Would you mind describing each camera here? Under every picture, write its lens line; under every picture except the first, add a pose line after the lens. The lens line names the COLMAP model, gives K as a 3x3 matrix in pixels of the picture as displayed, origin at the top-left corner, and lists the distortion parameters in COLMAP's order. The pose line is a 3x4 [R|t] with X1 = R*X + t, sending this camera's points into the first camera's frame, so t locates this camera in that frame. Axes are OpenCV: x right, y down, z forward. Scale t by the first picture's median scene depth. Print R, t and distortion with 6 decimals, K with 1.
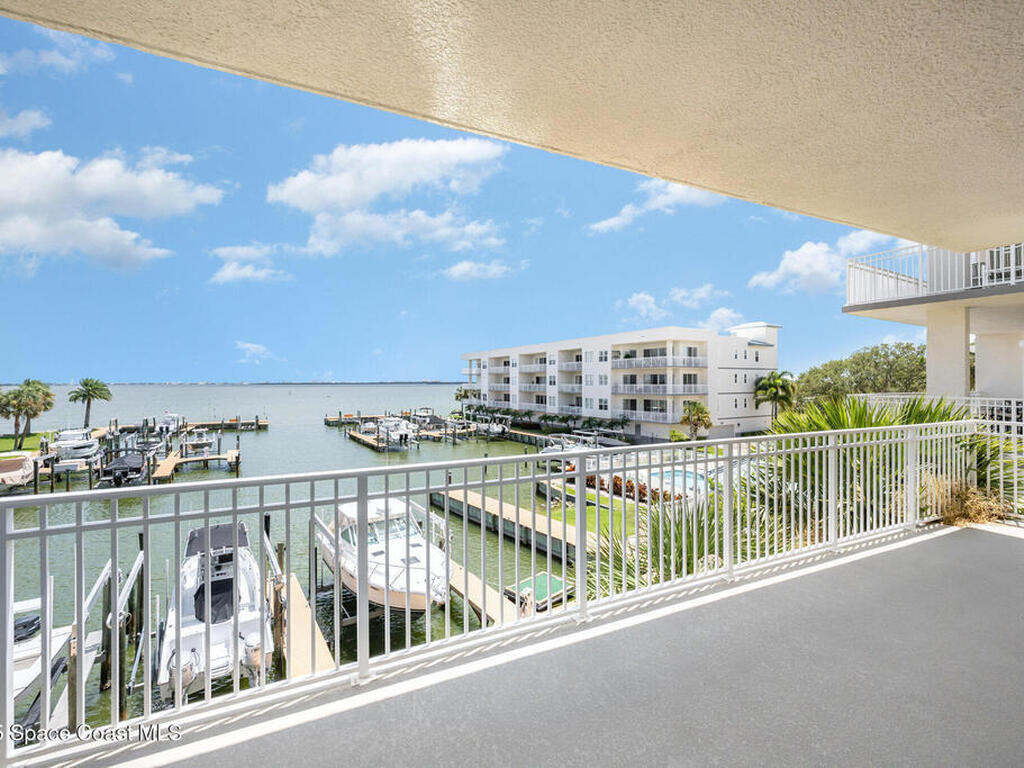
lens RADIAL K [[458.6, 0, 517.1], [0, 458.6, 383.7], [0, 0, 1]] dist [0.001462, -0.000681]
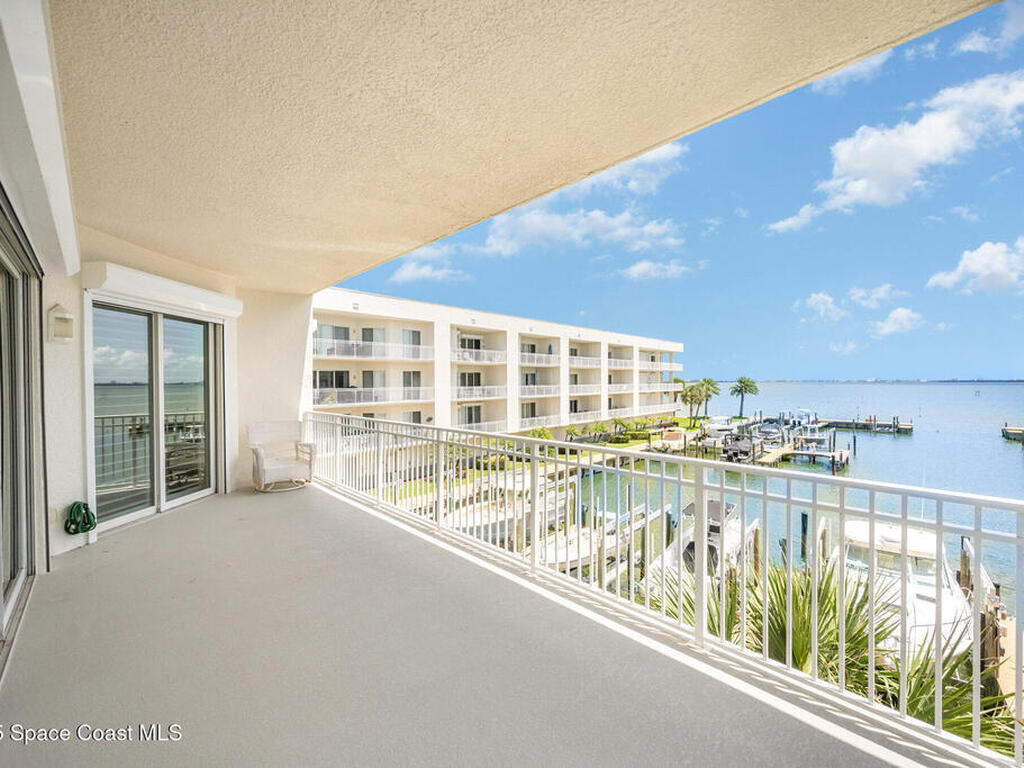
lens RADIAL K [[458.6, 0, 514.1], [0, 458.6, 386.8], [0, 0, 1]] dist [0.001462, -0.000681]
pose [[0.296969, 0.012513, -0.954805, 0.127504], [-0.000397, 0.999916, 0.012980, -0.001722], [0.954887, -0.003475, 0.296949, 0.052662]]
